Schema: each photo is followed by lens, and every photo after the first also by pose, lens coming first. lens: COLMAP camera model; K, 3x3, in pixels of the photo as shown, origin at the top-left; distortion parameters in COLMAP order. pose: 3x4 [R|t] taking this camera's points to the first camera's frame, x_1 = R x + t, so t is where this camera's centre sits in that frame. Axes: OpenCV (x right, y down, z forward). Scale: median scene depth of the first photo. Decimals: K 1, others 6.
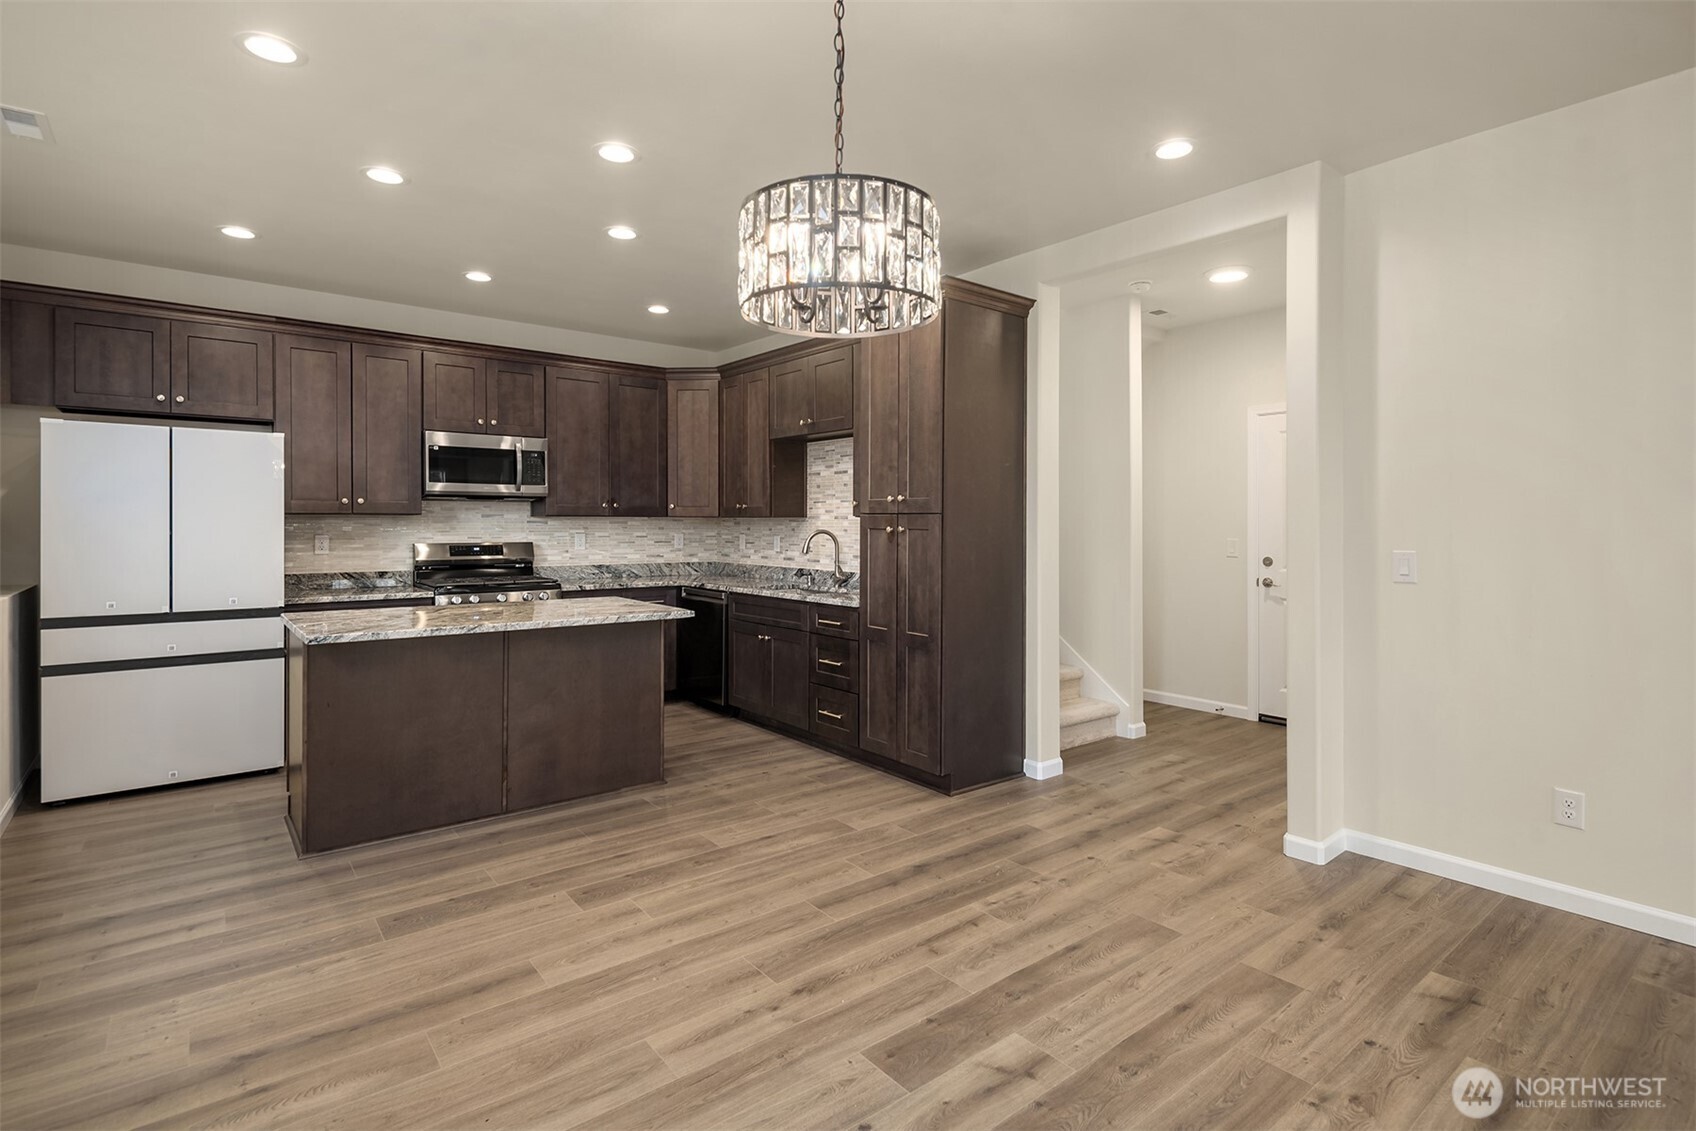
lens RADIAL K [[826.7, 0, 845.5], [0, 826.7, 527.0], [0, 0, 1]] dist [0.009788, -0.006507]
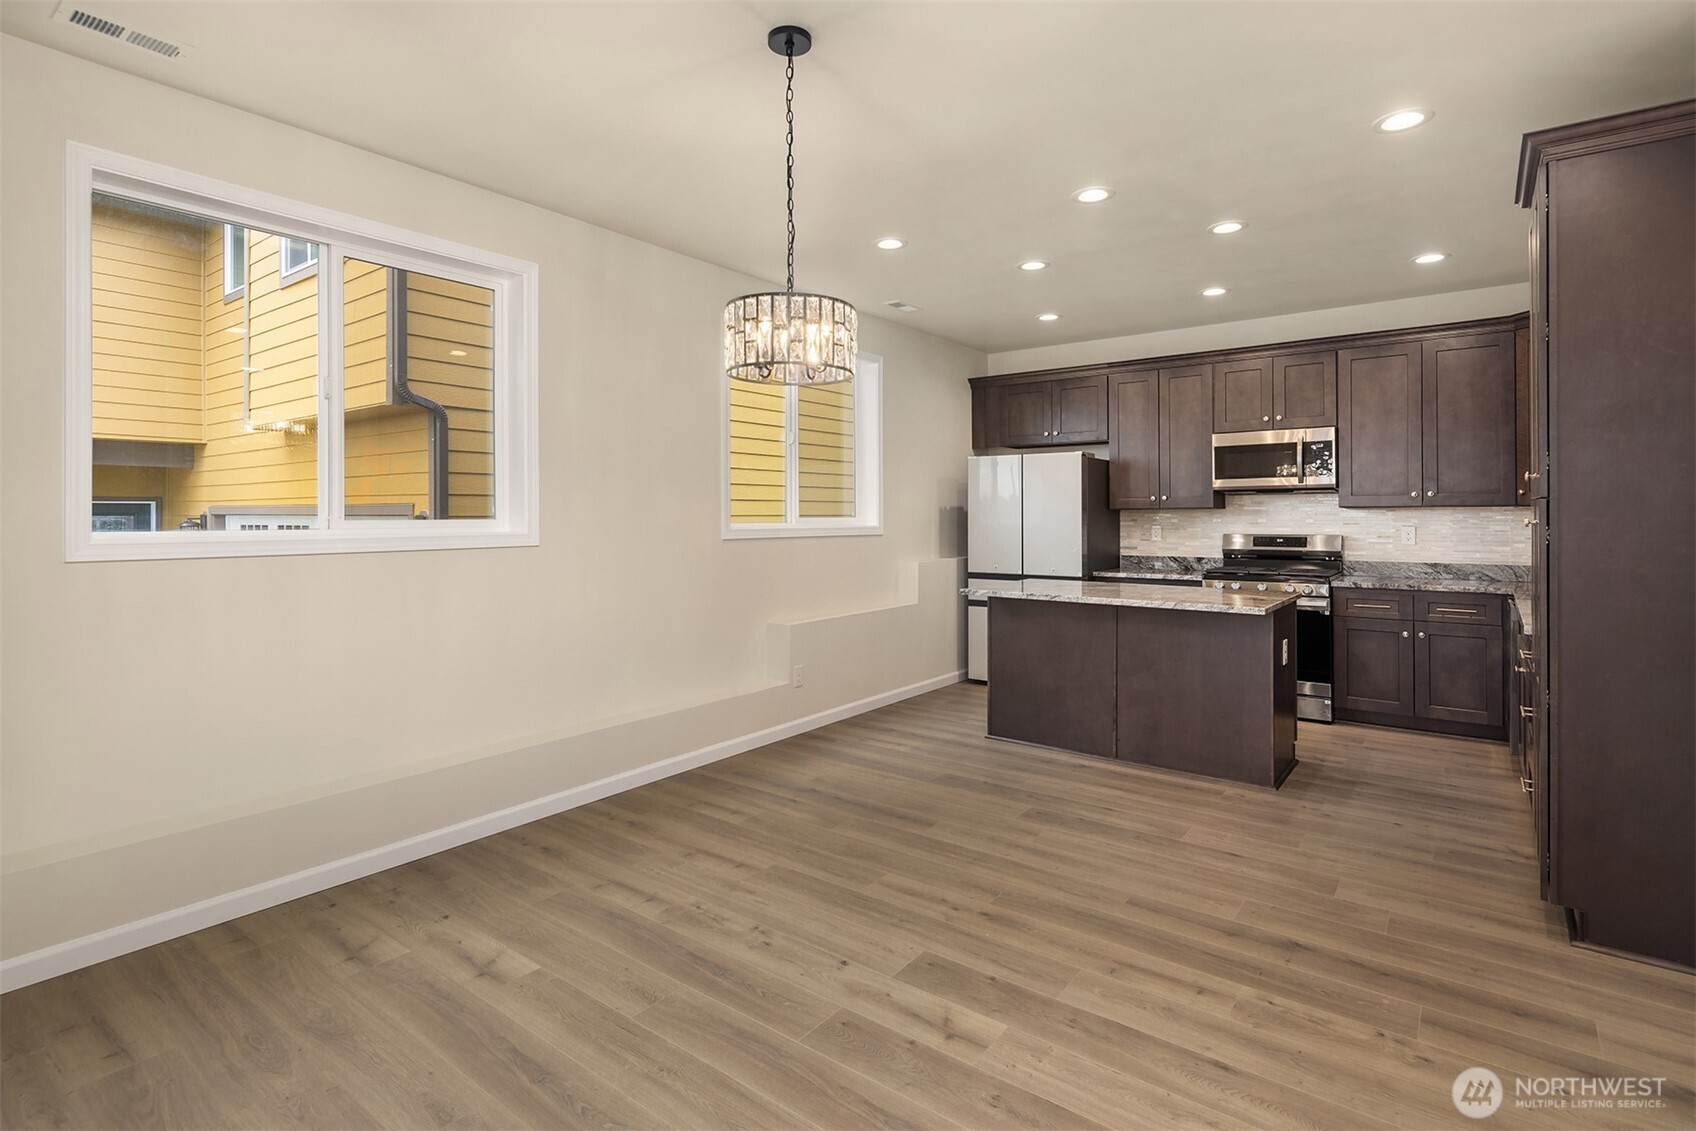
lens RADIAL K [[826.7, 0, 849.2], [0, 826.7, 514.3], [0, 0, 1]] dist [0.009788, -0.006507]
pose [[0.247528, -0.005427, -0.968866, 0.476279], [-0.000175, 0.999984, -0.005646, -0.000068], [0.968881, 0.001568, 0.247523, 0.239807]]
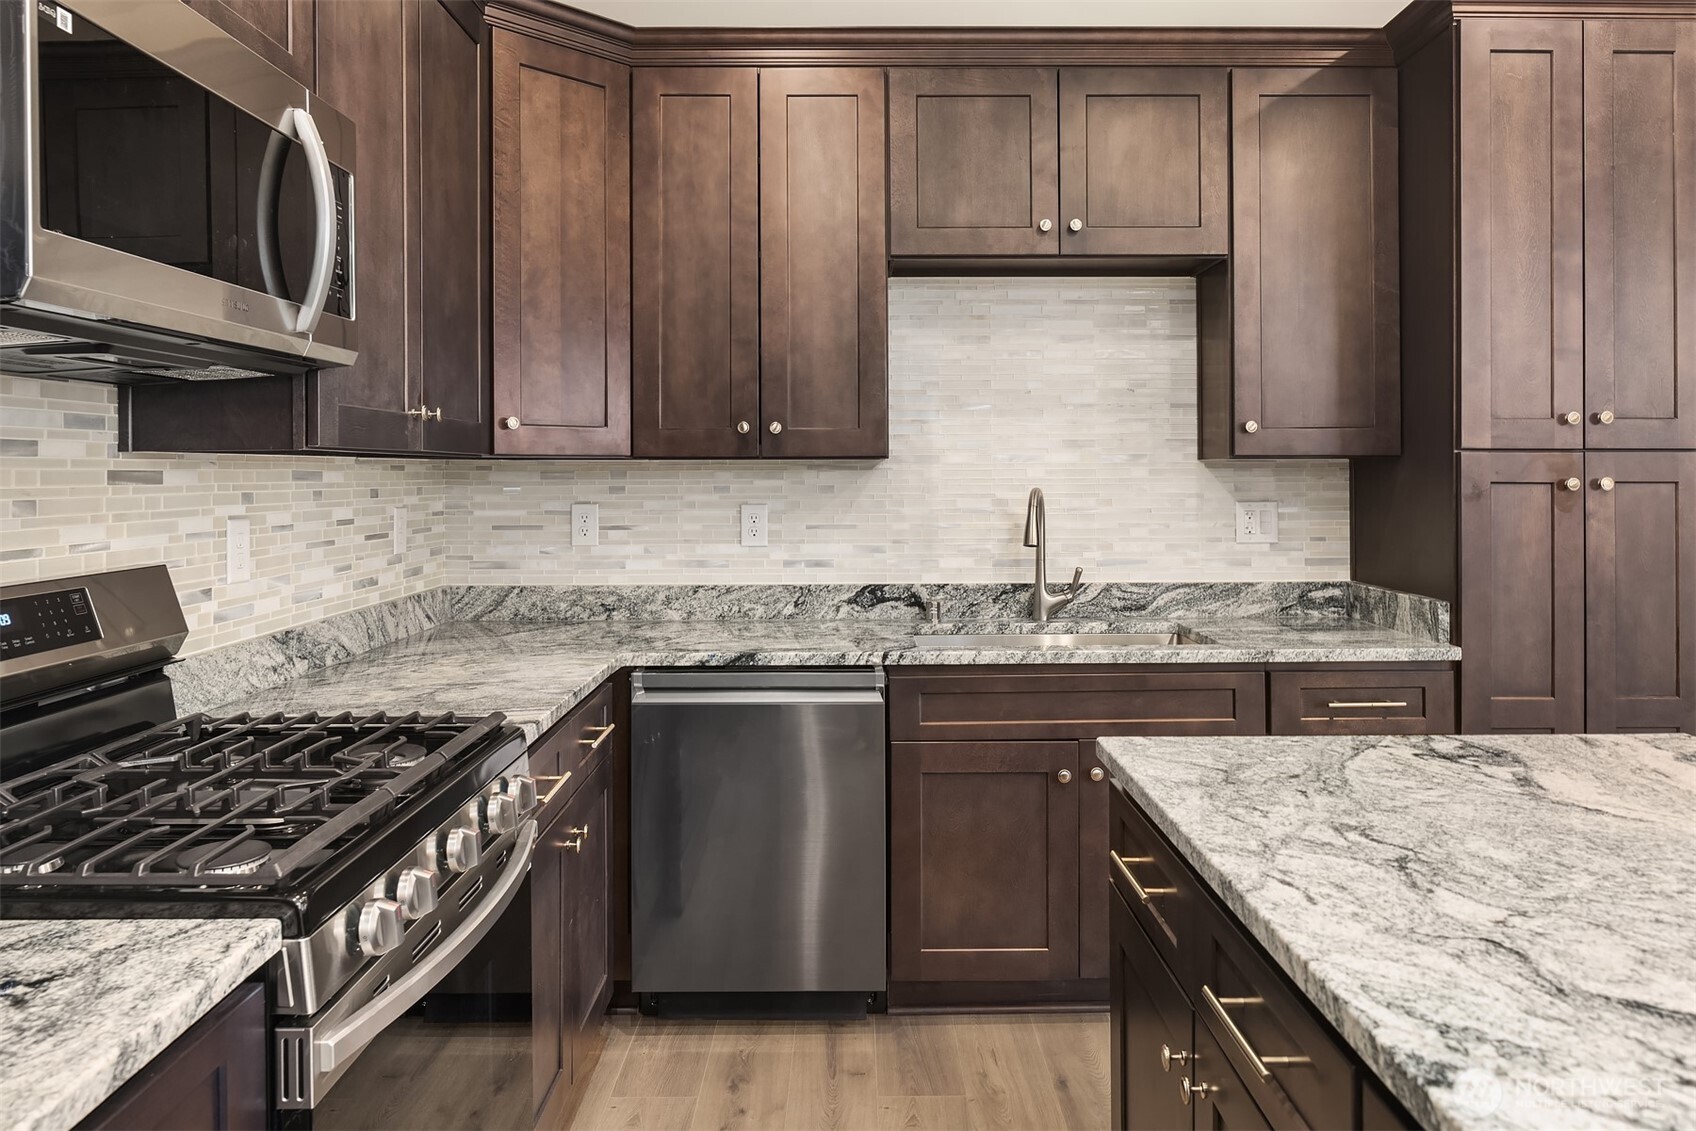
lens RADIAL K [[1165.8, 0, 864.2], [0, 1165.8, 475.7], [0, 0, 1]] dist [-0.012552, 0.006313]
pose [[0.616732, -0.008012, 0.787133, -0.588863], [0.008776, 0.999956, 0.003303, -0.006300], [-0.787125, 0.004871, 0.616775, 0.752553]]
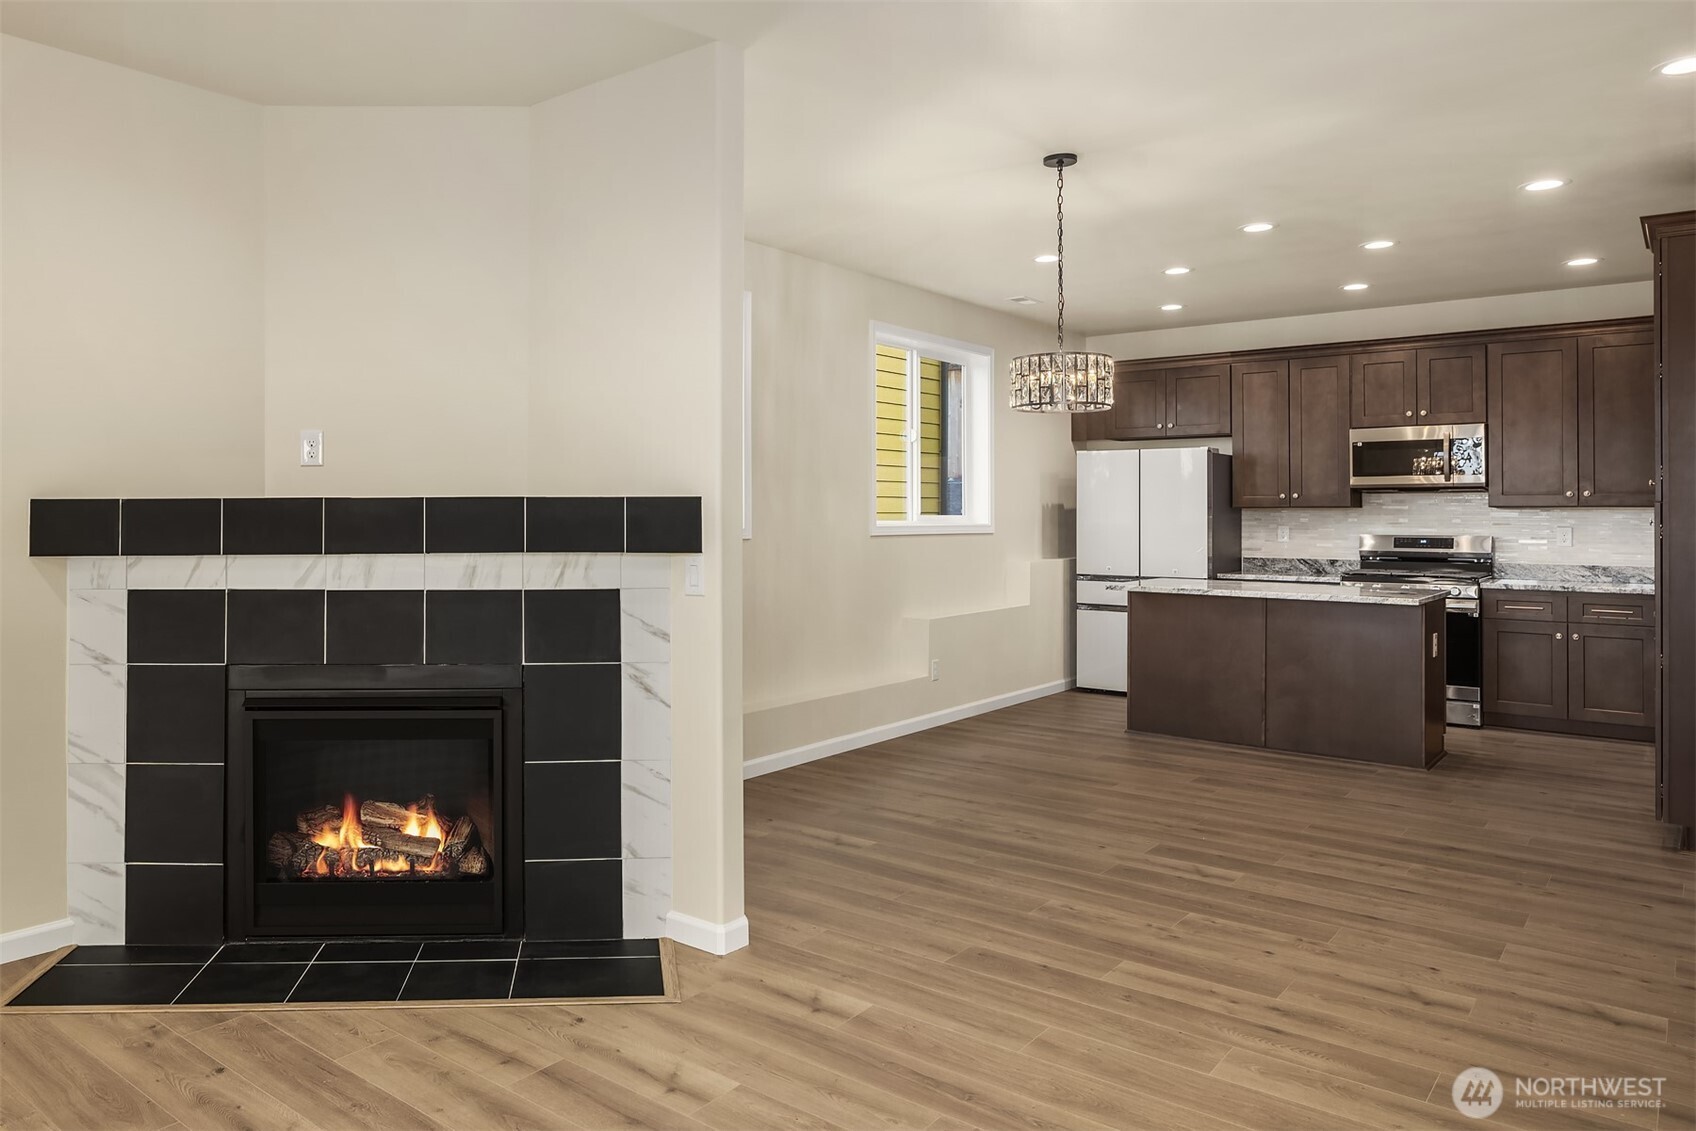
lens RADIAL K [[1165.8, 0, 671.1], [0, 1165.8, 502.9], [0, 0, 1]] dist [-0.012552, 0.006313]
pose [[0.169532, -0.011014, -0.985463, 0.845937], [-0.004891, 0.999916, -0.012016, 0.002061], [0.985513, 0.006857, 0.169464, -0.129415]]
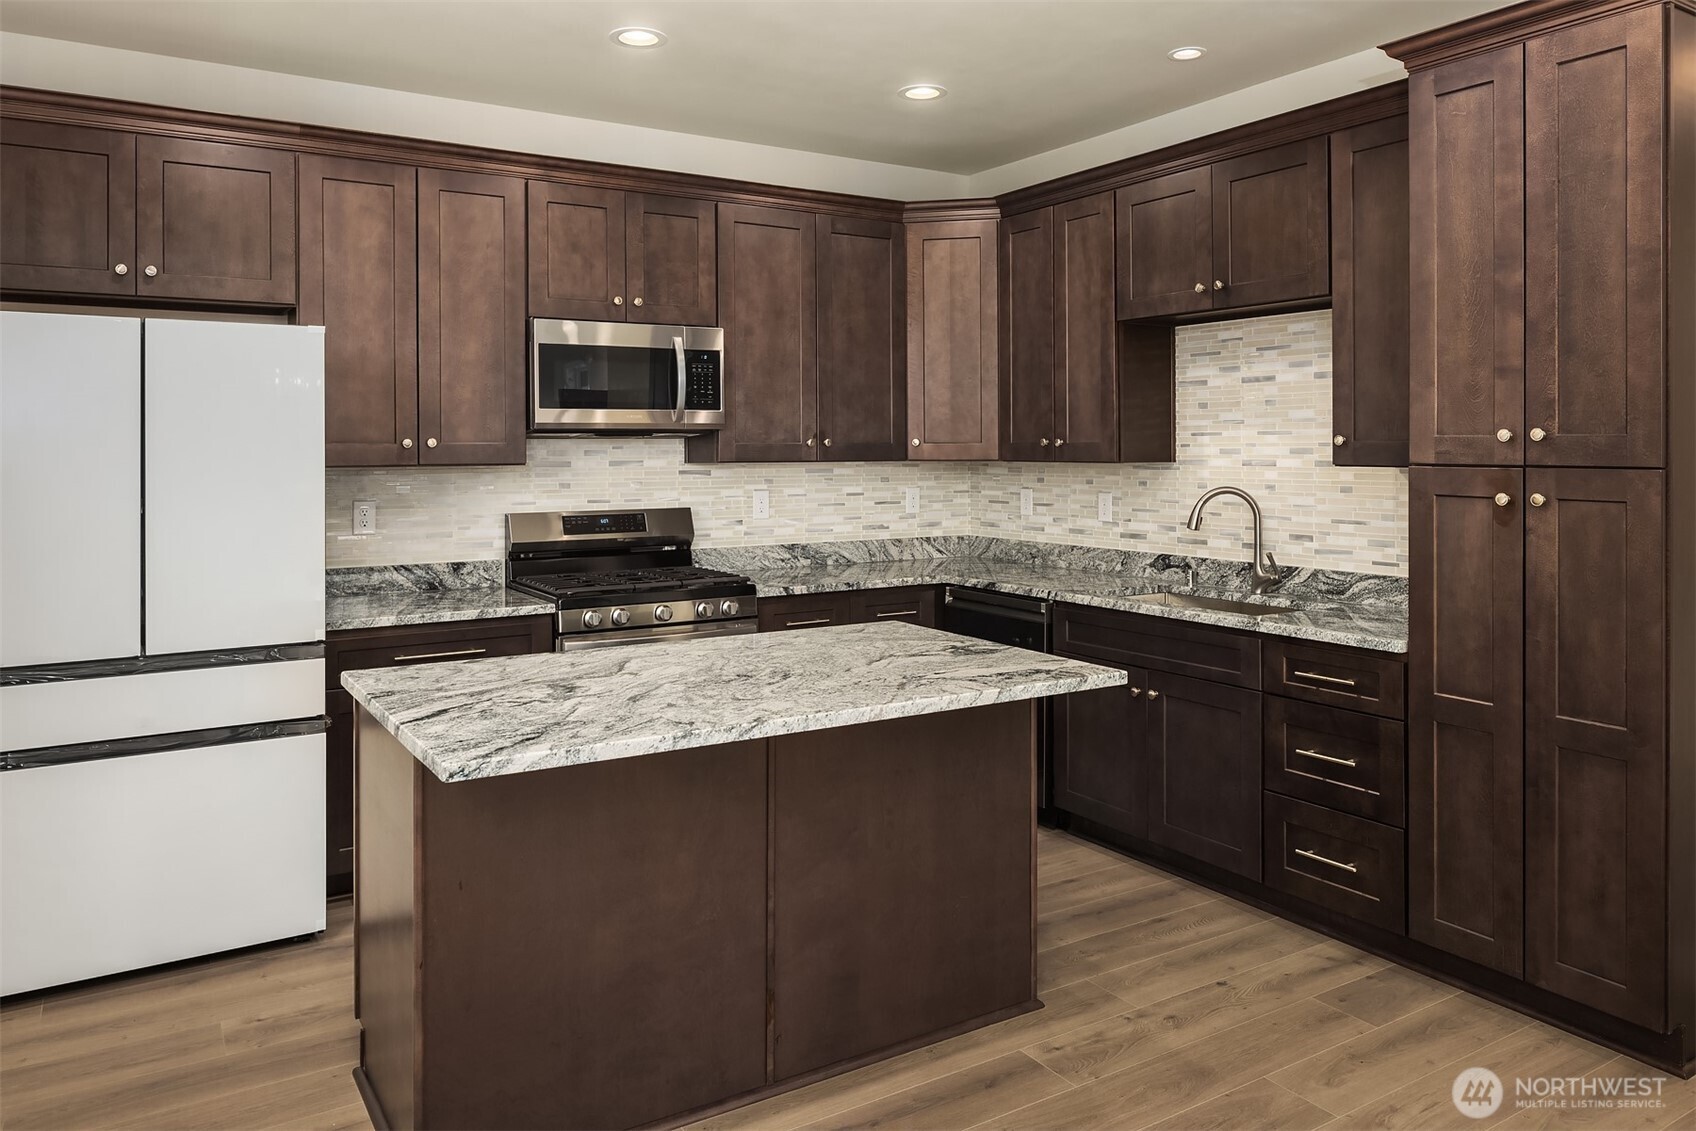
lens RADIAL K [[1165.8, 0, 823.7], [0, 1165.8, 443.5], [0, 0, 1]] dist [-0.012552, 0.006313]
pose [[0.992271, -0.007516, -0.123863, -0.211943], [0.006482, 0.999941, -0.008751, -0.021675], [0.123922, 0.007880, 0.992261, 0.229449]]
